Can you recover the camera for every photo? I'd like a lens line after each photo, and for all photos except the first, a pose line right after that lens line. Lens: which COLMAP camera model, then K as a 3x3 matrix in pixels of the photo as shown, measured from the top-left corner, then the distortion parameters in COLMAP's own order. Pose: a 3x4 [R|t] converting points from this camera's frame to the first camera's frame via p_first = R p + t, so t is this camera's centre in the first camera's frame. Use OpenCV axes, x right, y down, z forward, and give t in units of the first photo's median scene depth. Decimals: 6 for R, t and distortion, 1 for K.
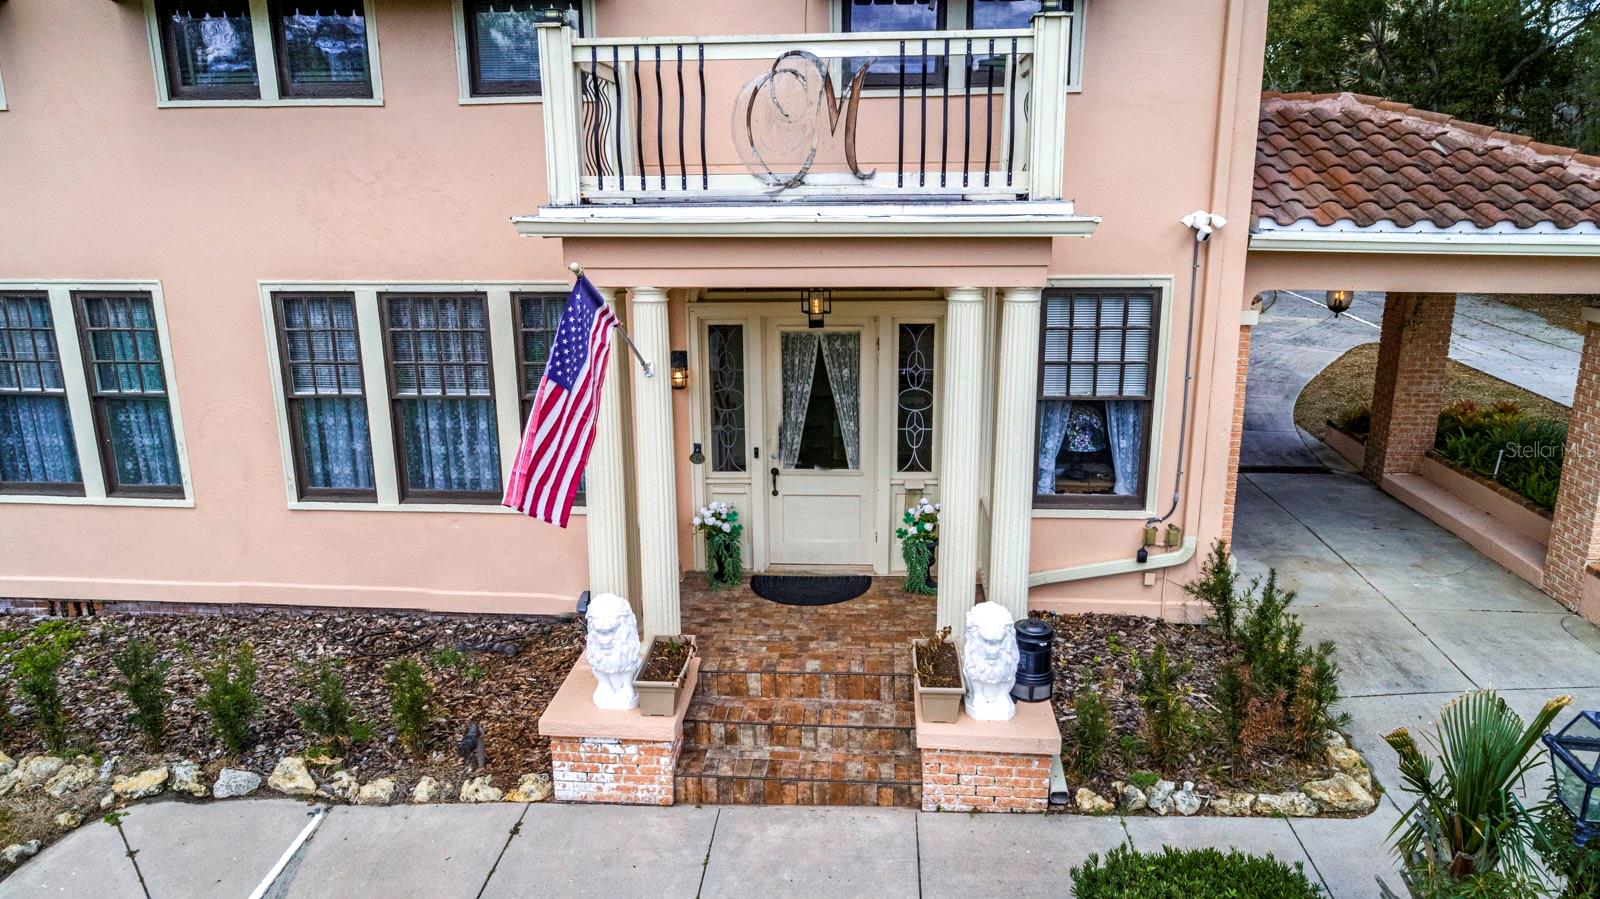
lens RADIAL K [[1067.1, 0, 797.8], [0, 1067.1, 450.2], [0, 0, 1]] dist [-0.018740, 0.007486]
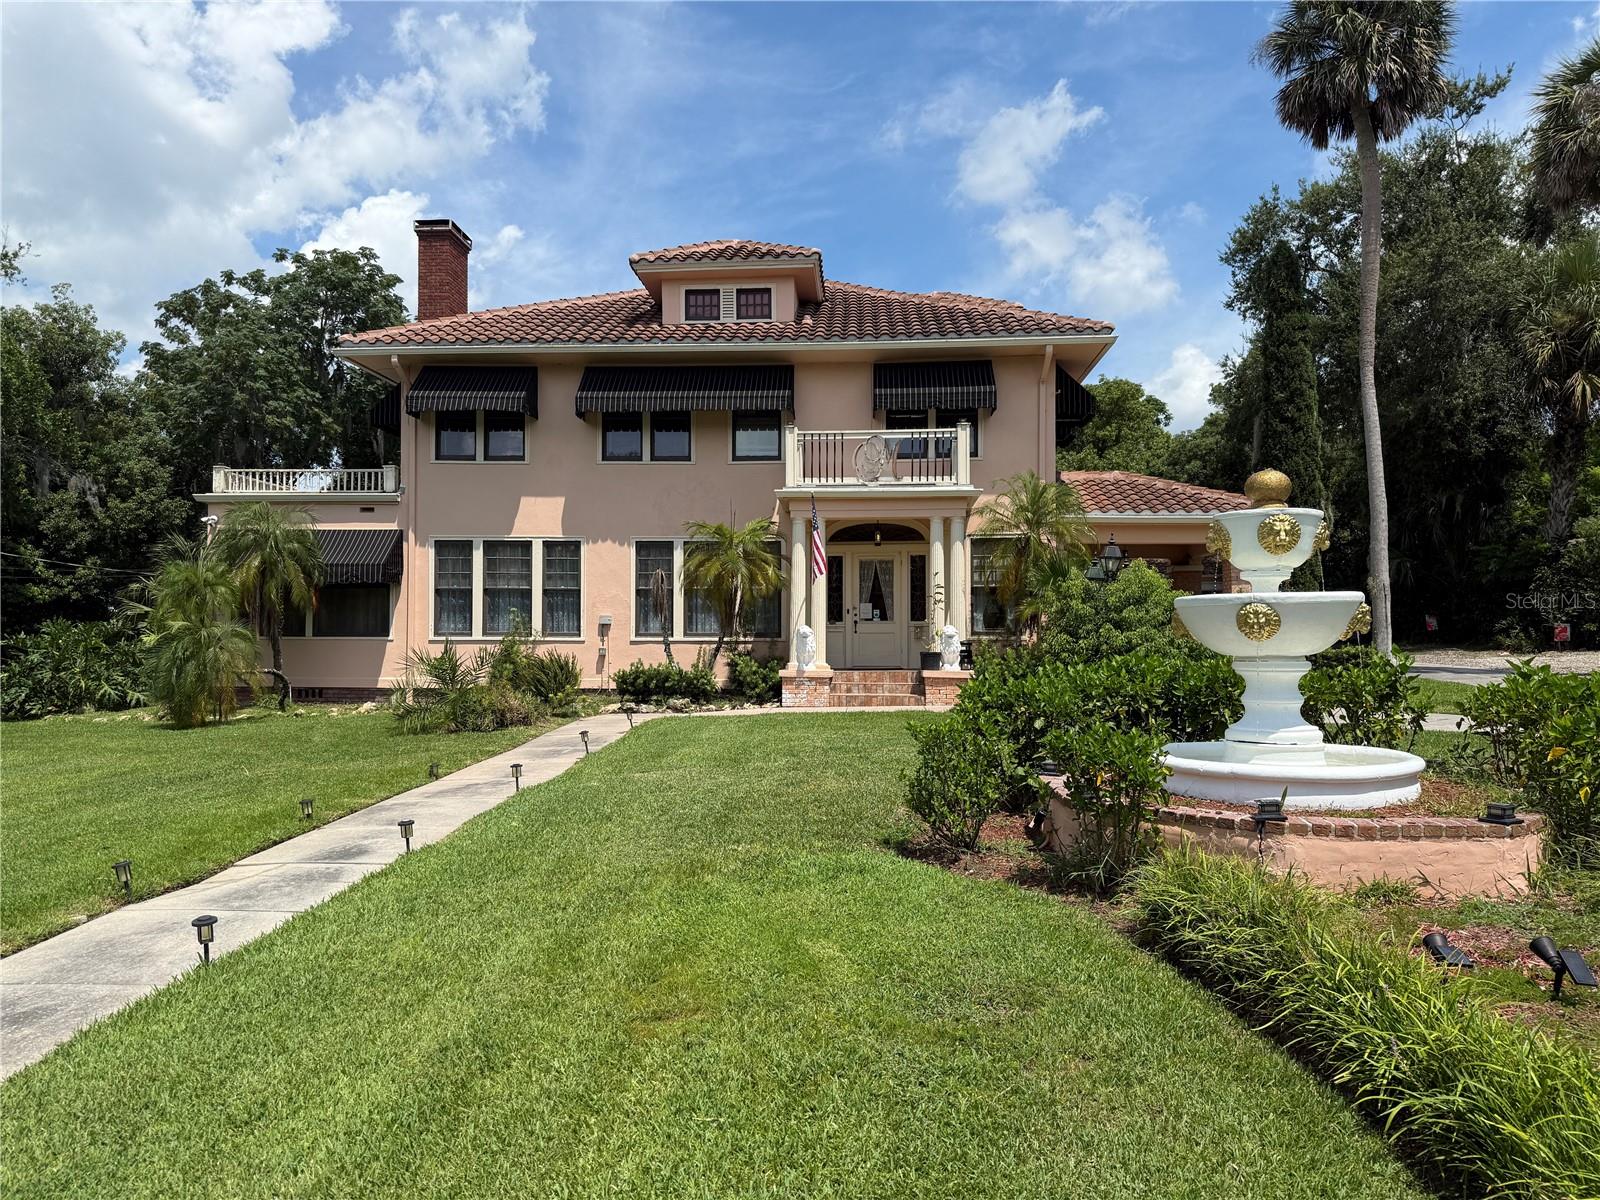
lens RADIAL K [[1121.8, 0, 787.2], [0, 1121.8, 605.0], [0, 0, 1]] dist [0.069873, -0.008250]
pose [[0.999942, 0.010519, 0.002359, -0.187013], [-0.009410, 0.958452, -0.285100, 0.718409], [-0.005260, 0.285061, 0.958495, -1.372189]]
